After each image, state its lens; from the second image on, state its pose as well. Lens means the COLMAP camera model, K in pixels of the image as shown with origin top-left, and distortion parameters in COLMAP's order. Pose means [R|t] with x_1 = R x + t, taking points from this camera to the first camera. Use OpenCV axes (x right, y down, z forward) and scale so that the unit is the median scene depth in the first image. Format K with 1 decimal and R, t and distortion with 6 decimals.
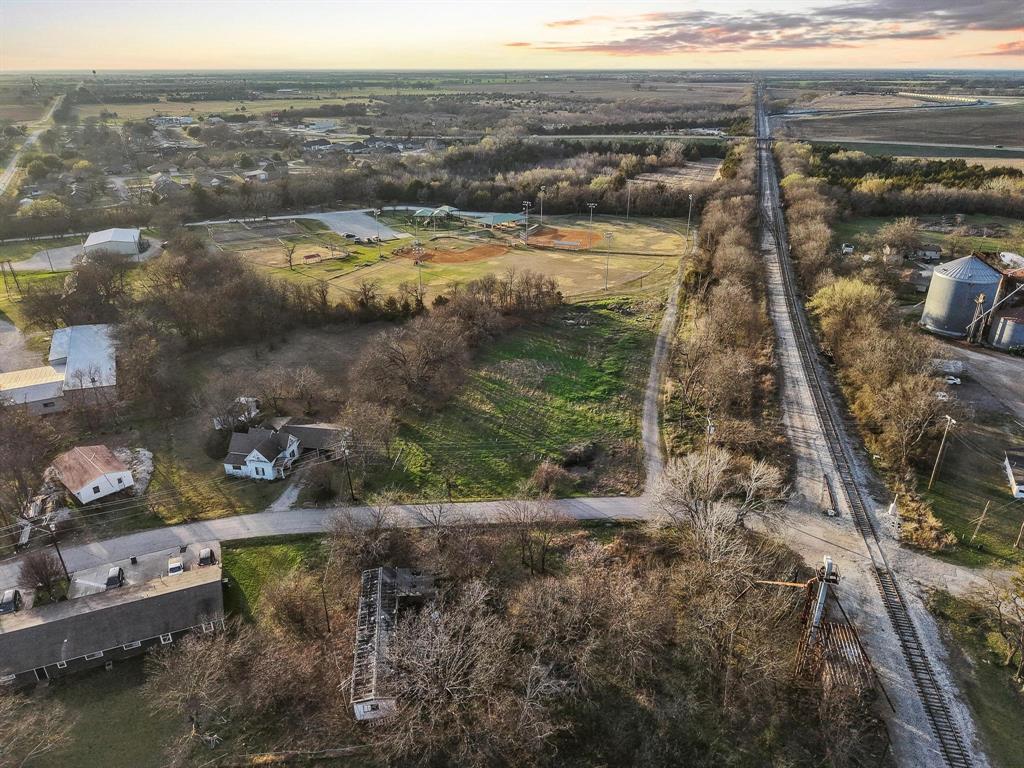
lens RADIAL K [[684.5, 0, 513.5], [0, 684.5, 387.7], [0, 0, 1]] dist [0.018090, -0.016335]
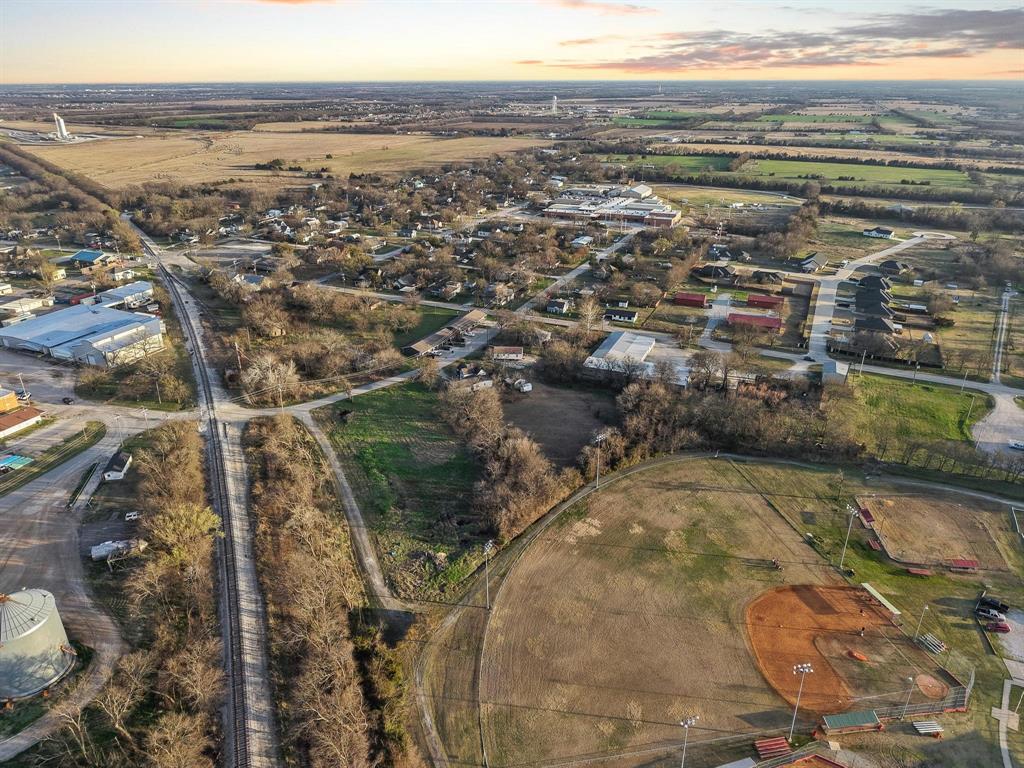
lens RADIAL K [[684.5, 0, 513.5], [0, 684.5, 387.7], [0, 0, 1]] dist [0.018090, -0.016335]
pose [[-0.777551, 0.265941, -0.569816, 0.604172], [-0.261263, 0.687623, 0.677434, -1.041486], [0.571976, 0.675611, -0.465181, 1.544208]]
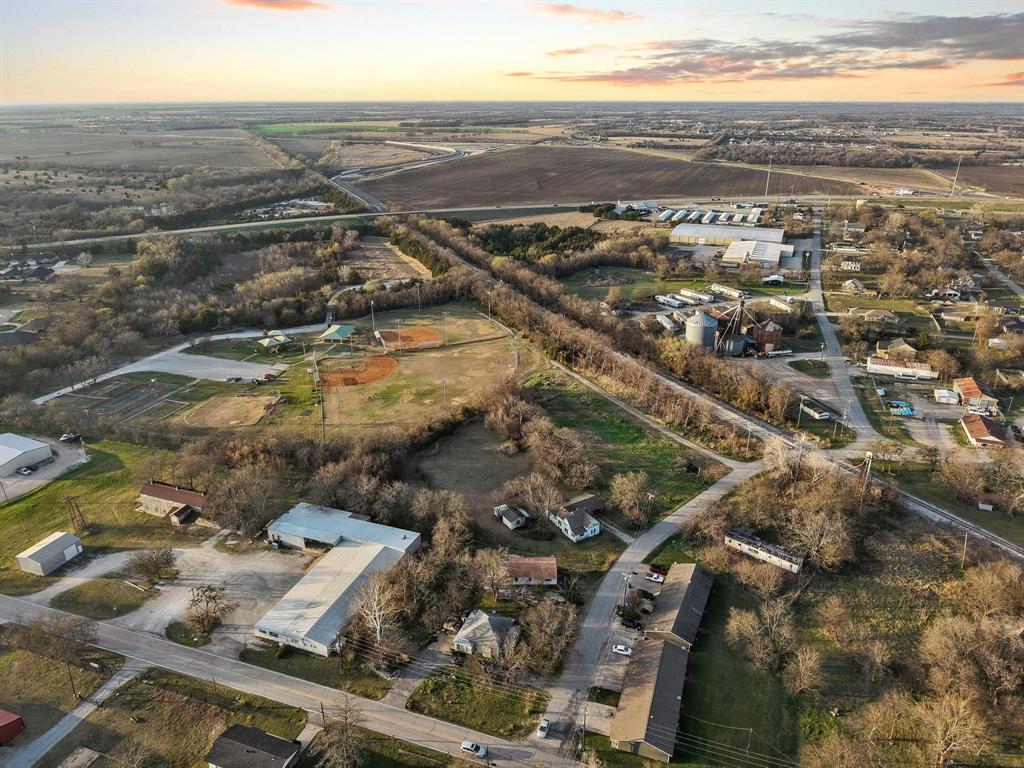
lens RADIAL K [[684.5, 0, 513.5], [0, 684.5, 387.7], [0, 0, 1]] dist [0.018090, -0.016335]
pose [[0.747771, -0.260966, 0.610521, -1.001808], [0.283365, 0.957006, 0.062003, -0.264342], [-0.600453, 0.126636, 0.789569, -0.197610]]
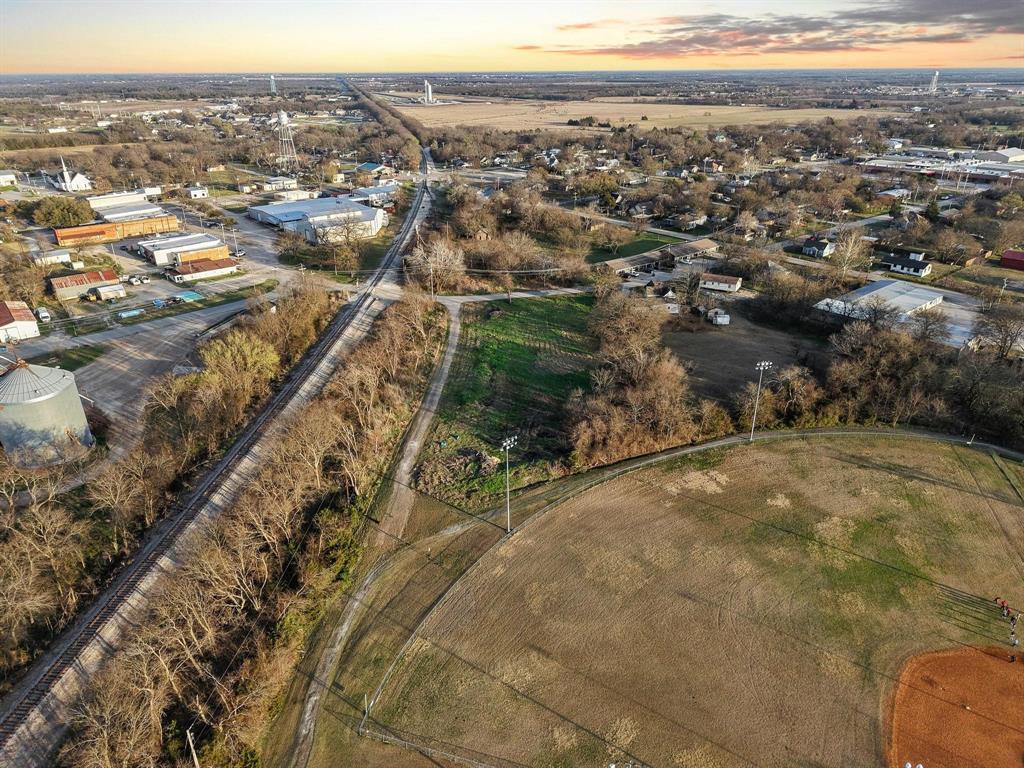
lens RADIAL K [[684.5, 0, 513.5], [0, 684.5, 387.7], [0, 0, 1]] dist [0.018090, -0.016335]
pose [[-0.978159, 0.096223, -0.184247, 0.282831], [-0.079513, 0.645766, 0.759384, -0.801327], [0.192051, 0.757448, -0.624010, 1.610378]]
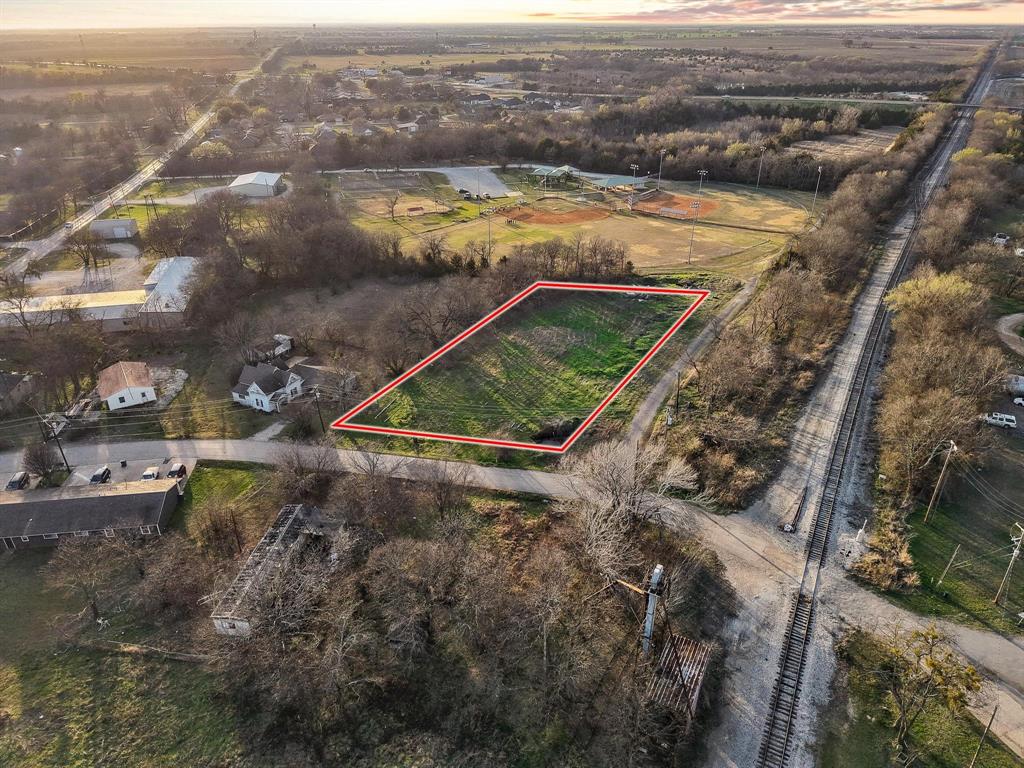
lens RADIAL K [[684.5, 0, 513.5], [0, 684.5, 387.7], [0, 0, 1]] dist [0.018090, -0.016335]
pose [[0.965489, 0.123615, -0.229240, 0.180648], [-0.111103, 0.991564, 0.066757, -0.013249], [0.235558, -0.038984, 0.971078, 0.025143]]
